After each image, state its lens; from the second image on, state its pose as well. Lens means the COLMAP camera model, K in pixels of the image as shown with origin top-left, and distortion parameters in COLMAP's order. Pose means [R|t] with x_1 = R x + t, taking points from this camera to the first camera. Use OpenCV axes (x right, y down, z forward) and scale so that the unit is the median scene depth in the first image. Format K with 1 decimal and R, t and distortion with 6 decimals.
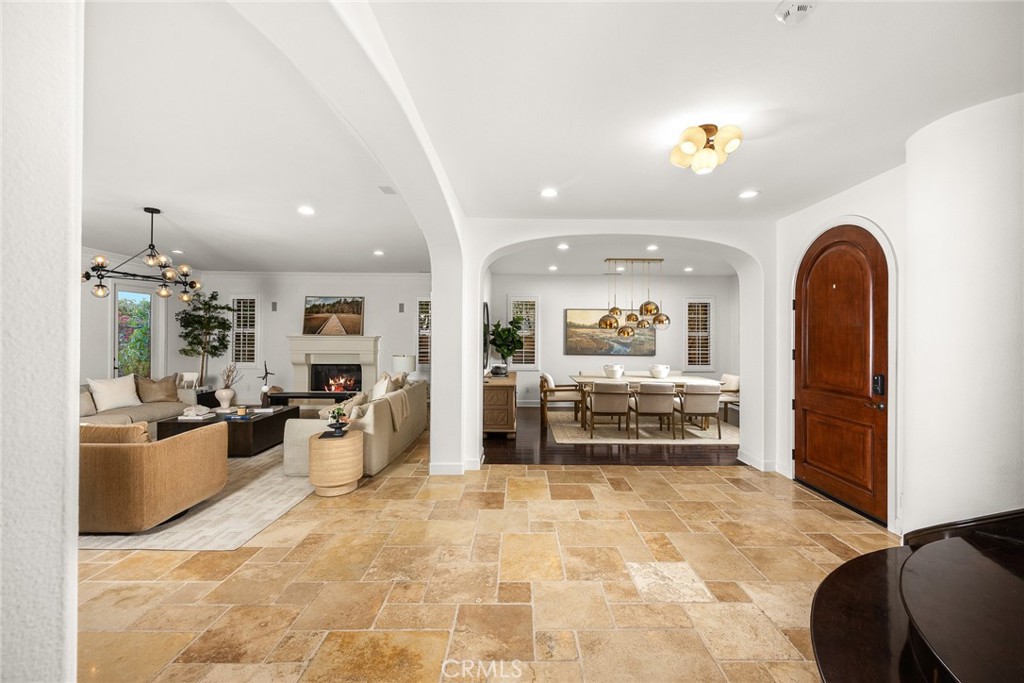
lens RADIAL K [[406.7, 0, 502.4], [0, 406.7, 350.9], [0, 0, 1]] dist [0.001162, -0.000332]
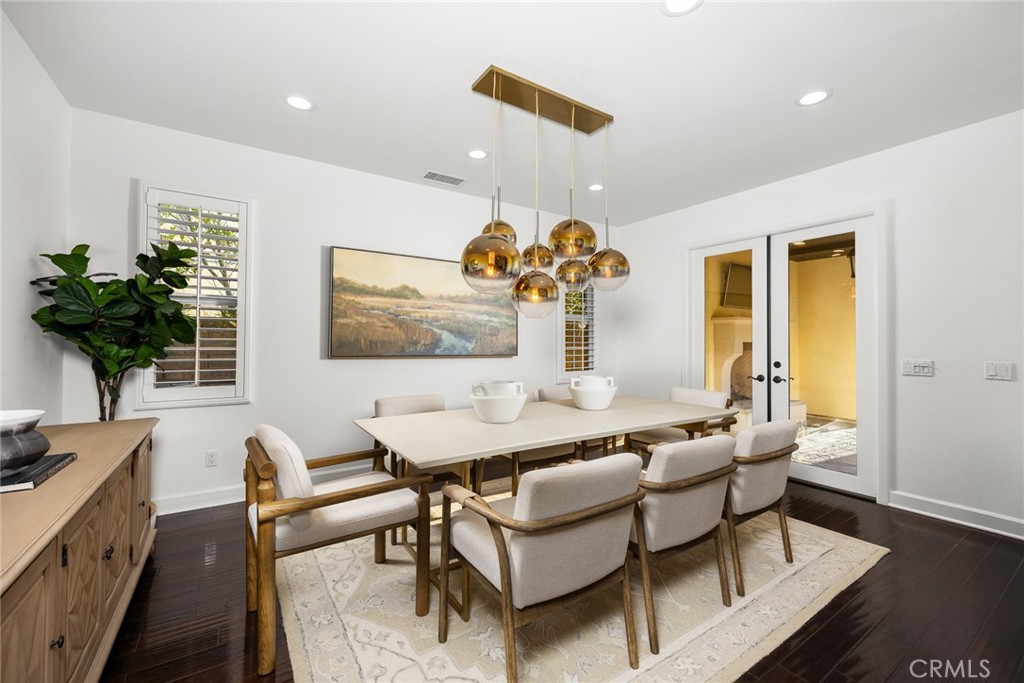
lens RADIAL K [[406.7, 0, 514.8], [0, 406.7, 337.7], [0, 0, 1]] dist [0.001162, -0.000332]
pose [[0.804345, 0.006890, 0.594122, 0.081119], [0.020187, 0.999039, -0.038915, 0.010514], [-0.593819, 0.043295, 0.803433, 0.720679]]
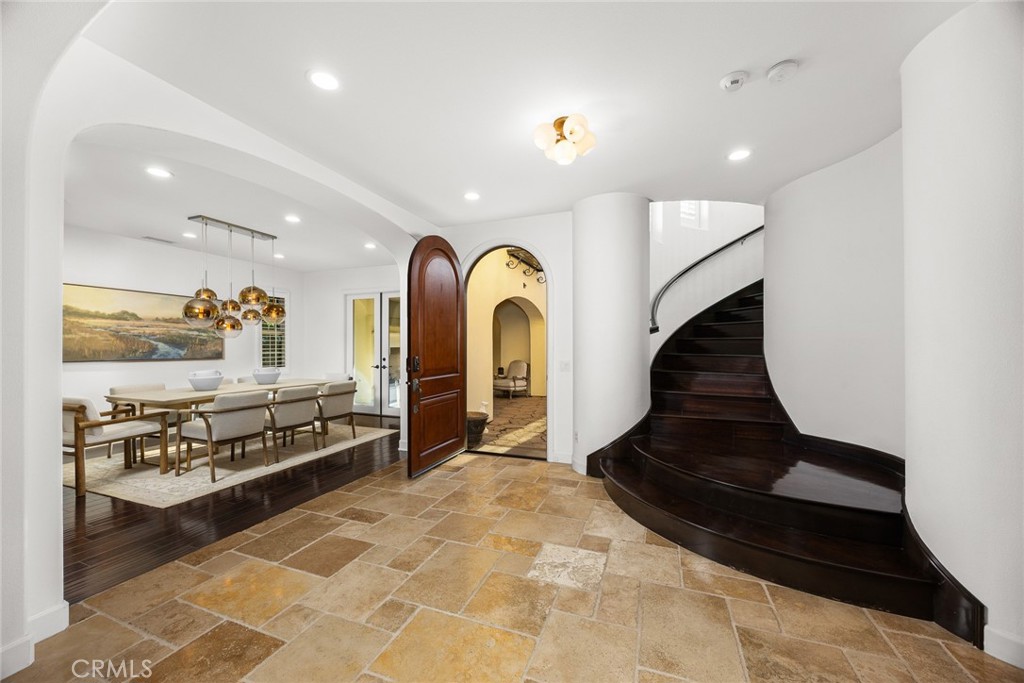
lens RADIAL K [[406.7, 0, 506.7], [0, 406.7, 343.2], [0, 0, 1]] dist [0.001162, -0.000332]
pose [[0.336578, 0.000831, 0.941655, -0.202574], [0.040364, 0.999068, -0.015308, 0.019407], [-0.940790, 0.043161, 0.336231, 0.294584]]
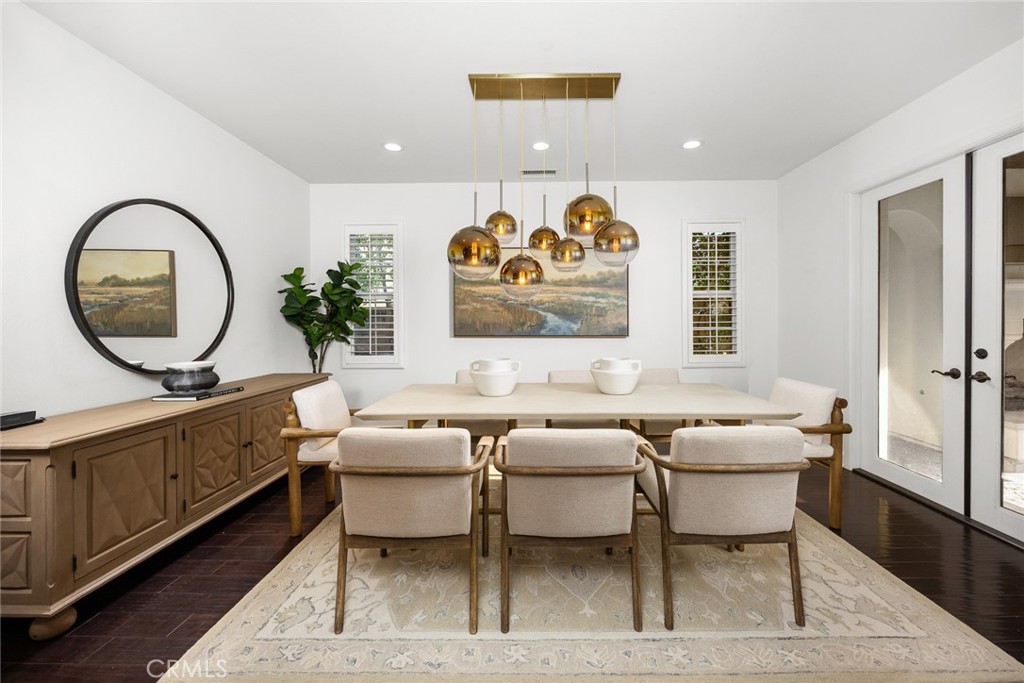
lens RADIAL K [[406.7, 0, 538.4], [0, 406.7, 325.5], [0, 0, 1]] dist [0.001162, -0.000332]
pose [[0.999072, -0.010503, 0.041762, 0.301438], [0.011852, 0.999412, -0.032181, 0.015349], [-0.041400, 0.032646, 0.998609, 0.626011]]
